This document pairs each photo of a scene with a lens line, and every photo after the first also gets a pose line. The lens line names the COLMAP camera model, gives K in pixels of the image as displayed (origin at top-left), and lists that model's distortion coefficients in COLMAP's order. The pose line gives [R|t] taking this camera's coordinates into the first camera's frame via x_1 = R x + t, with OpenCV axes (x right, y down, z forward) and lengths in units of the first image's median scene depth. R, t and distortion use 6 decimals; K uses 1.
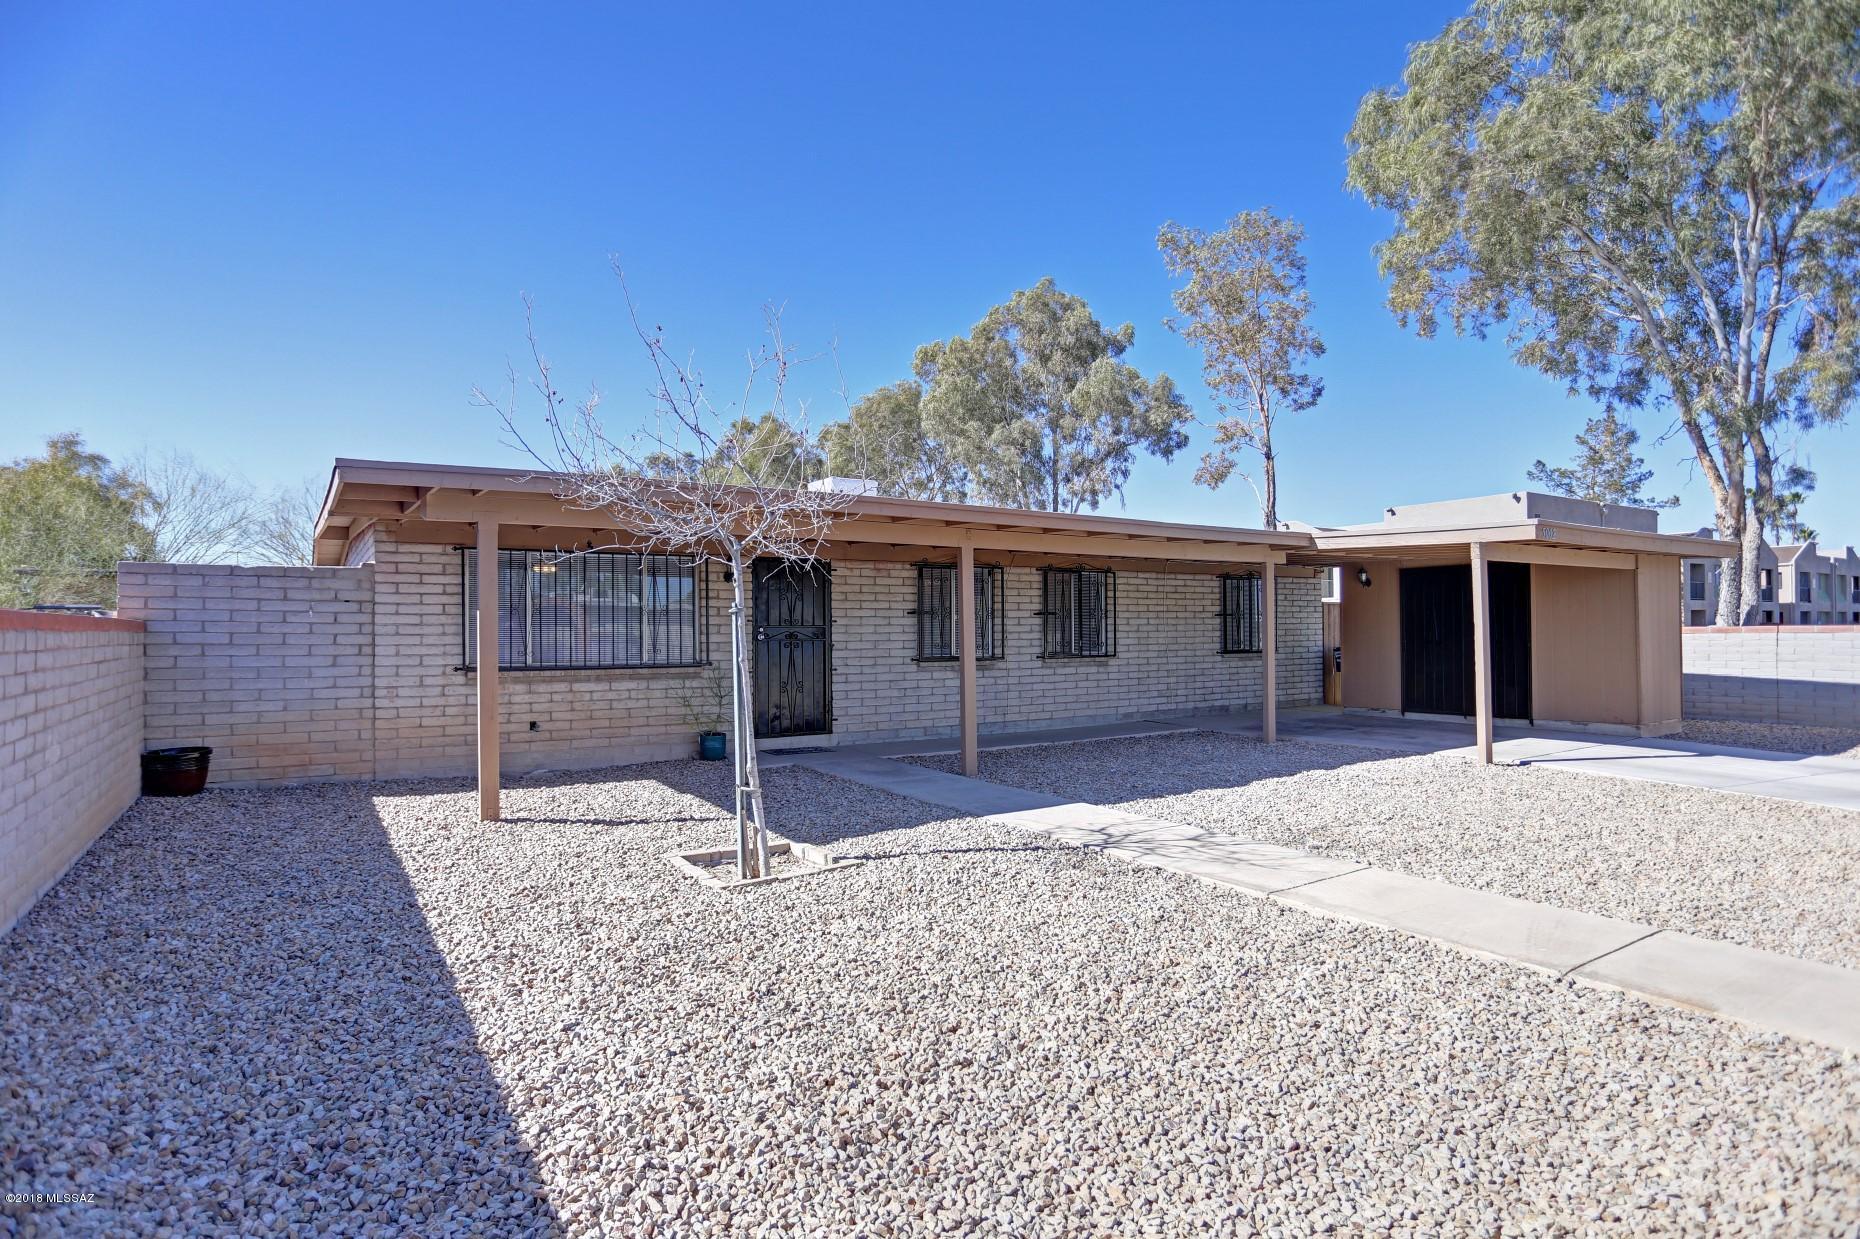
lens RADIAL K [[933.0, 0, 930.0], [0, 933.0, 619.5], [0, 0, 1]] dist [-0.069858, 0.030615]
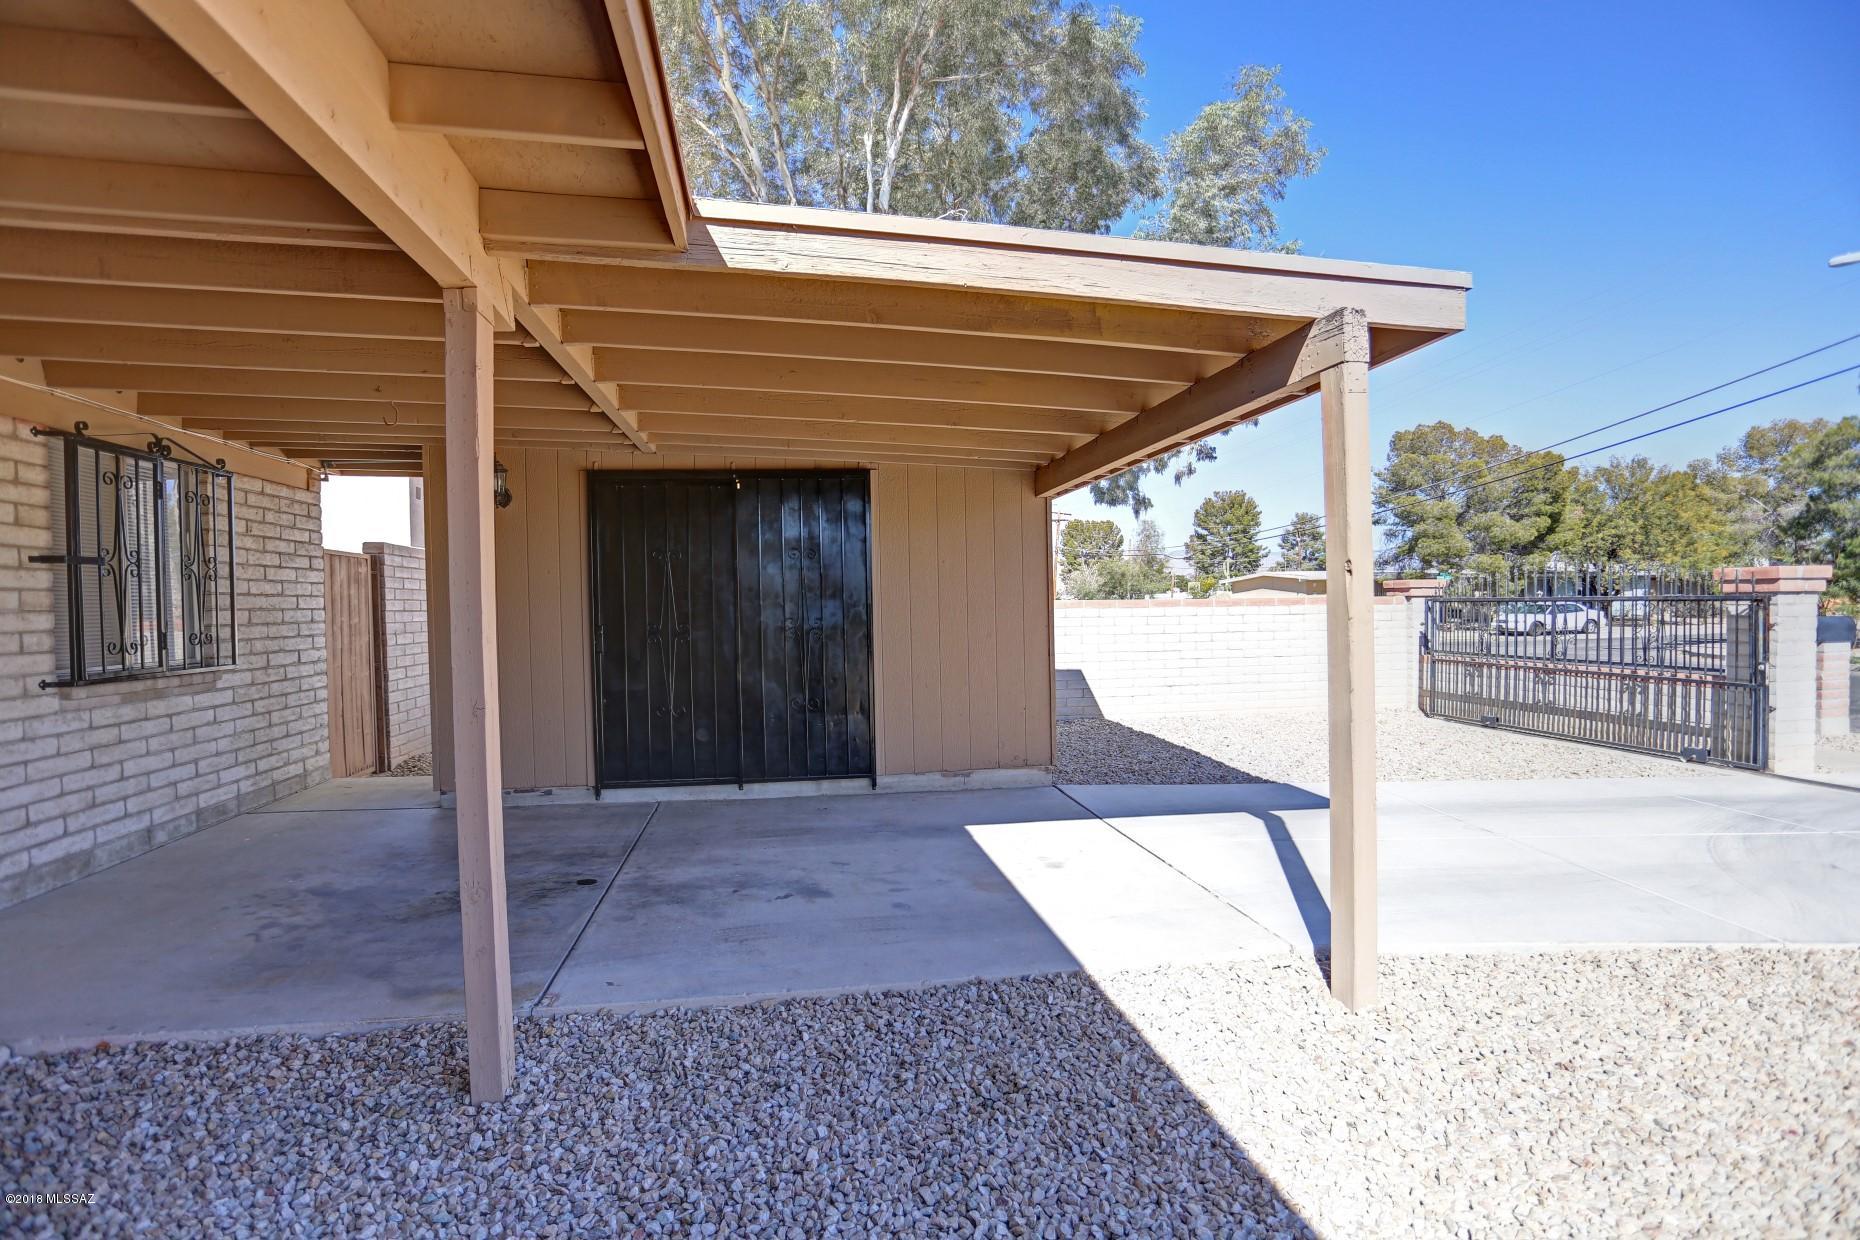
lens RADIAL K [[899.1, 0, 930.0], [0, 899.1, 620.0], [0, 0, 1]] dist [-0.077966, 0.034110]
pose [[0.376493, -0.014752, 0.926302, 0.187122], [-0.001421, 0.999863, 0.016501, 0.011076], [-0.926418, -0.007529, 0.376420, 0.730596]]
